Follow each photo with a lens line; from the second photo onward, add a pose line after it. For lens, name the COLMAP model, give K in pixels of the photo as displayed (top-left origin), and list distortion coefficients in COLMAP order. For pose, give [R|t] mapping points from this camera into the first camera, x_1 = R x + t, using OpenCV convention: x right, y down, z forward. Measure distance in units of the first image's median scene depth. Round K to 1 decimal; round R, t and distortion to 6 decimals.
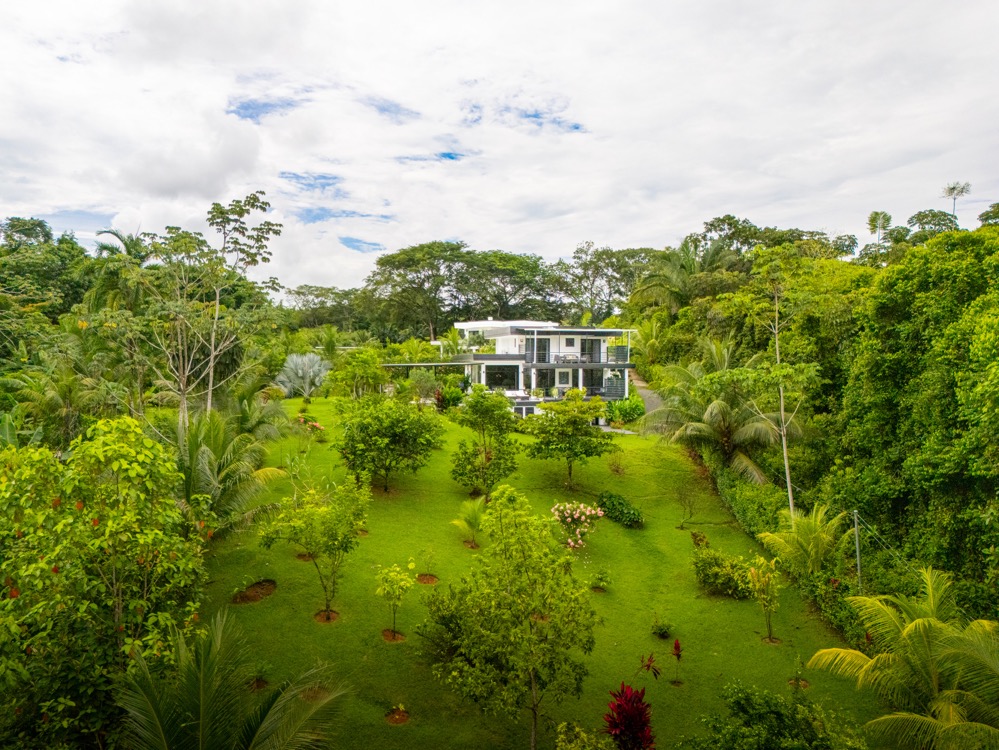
lens RADIAL K [[736.9, 0, 499.5], [0, 736.9, 375.0], [0, 0, 1]] dist [0.052181, -0.040021]
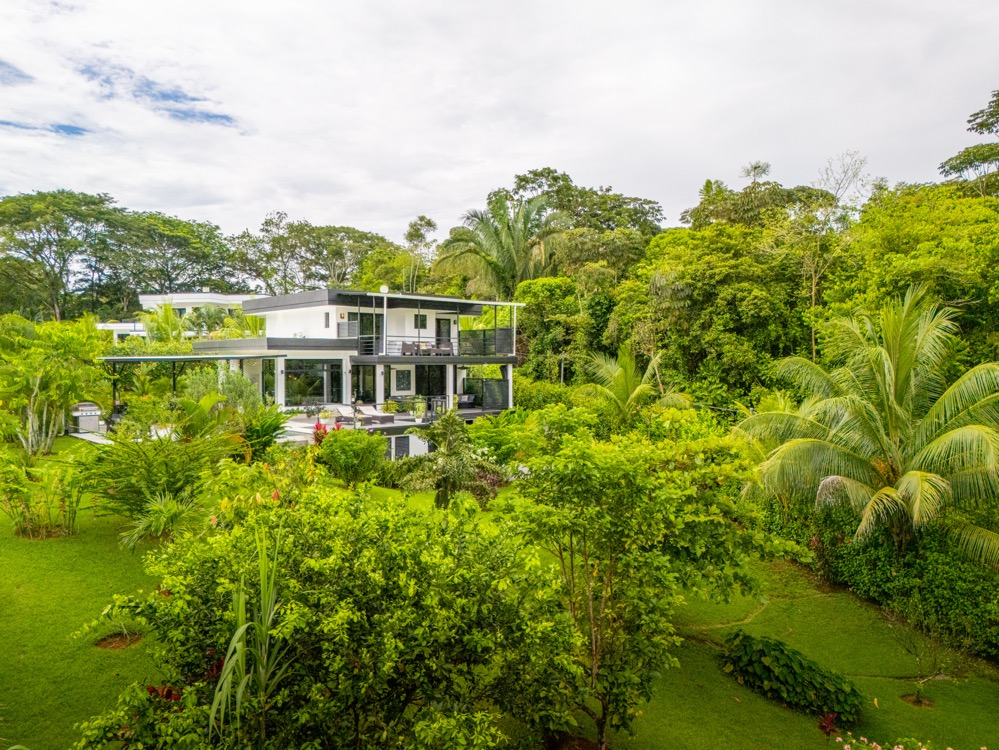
lens RADIAL K [[736.9, 0, 499.5], [0, 736.9, 375.0], [0, 0, 1]] dist [0.052181, -0.040021]
pose [[0.887395, -0.010575, 0.460888, -0.094905], [0.009551, 0.999944, 0.004553, -0.001793], [-0.460910, 0.000362, 0.887447, 0.323989]]
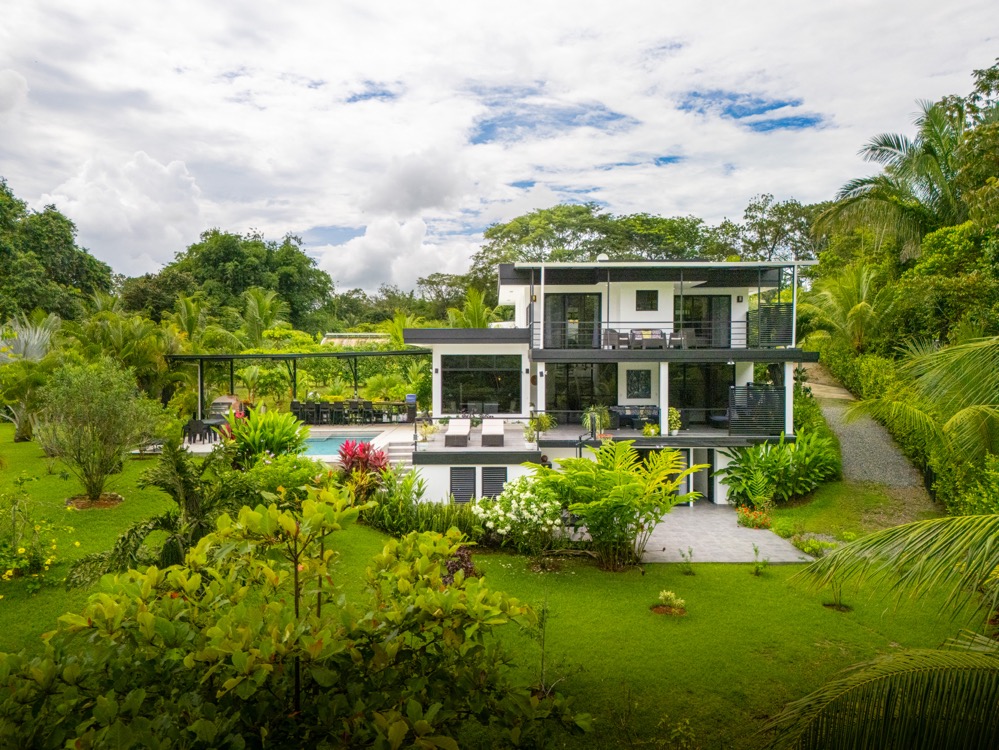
lens RADIAL K [[736.9, 0, 499.5], [0, 736.9, 375.0], [0, 0, 1]] dist [0.052181, -0.040021]
pose [[0.970023, 0.000128, -0.243014, 0.087428], [0.000807, 0.999993, 0.003749, -0.002270], [0.243013, -0.003833, 0.970015, 0.427403]]
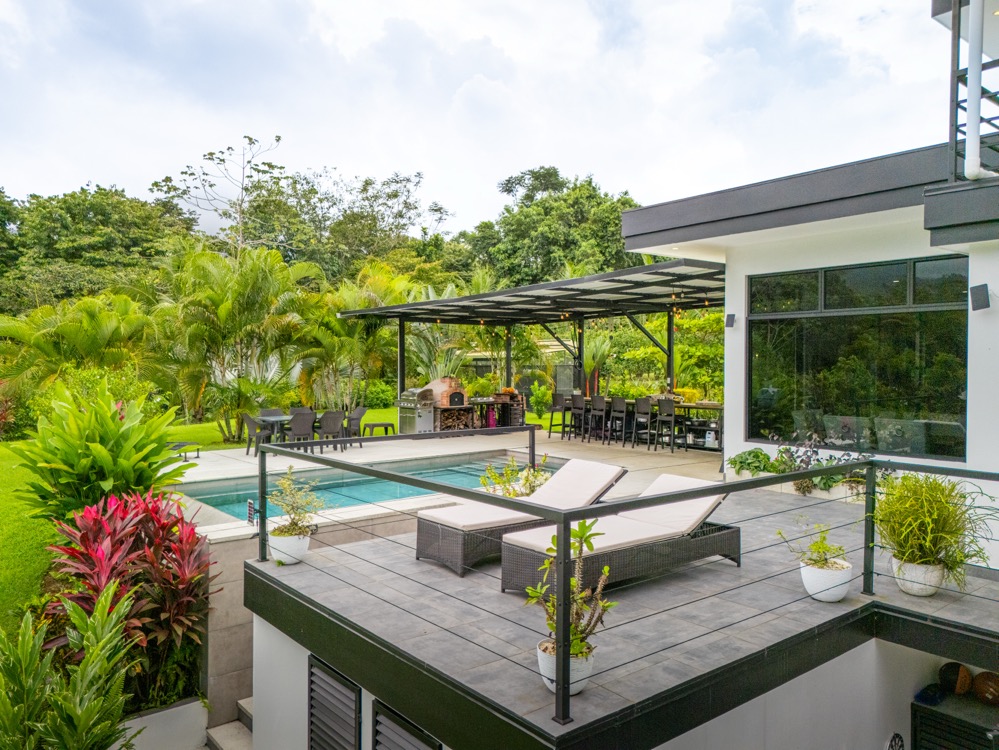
lens RADIAL K [[736.9, 0, 499.5], [0, 736.9, 375.0], [0, 0, 1]] dist [0.052181, -0.040021]
pose [[0.403965, 0.009290, -0.914727, 0.076246], [-0.012748, 0.999909, 0.004525, 0.005550], [0.914686, 0.009833, 0.404046, 0.647309]]
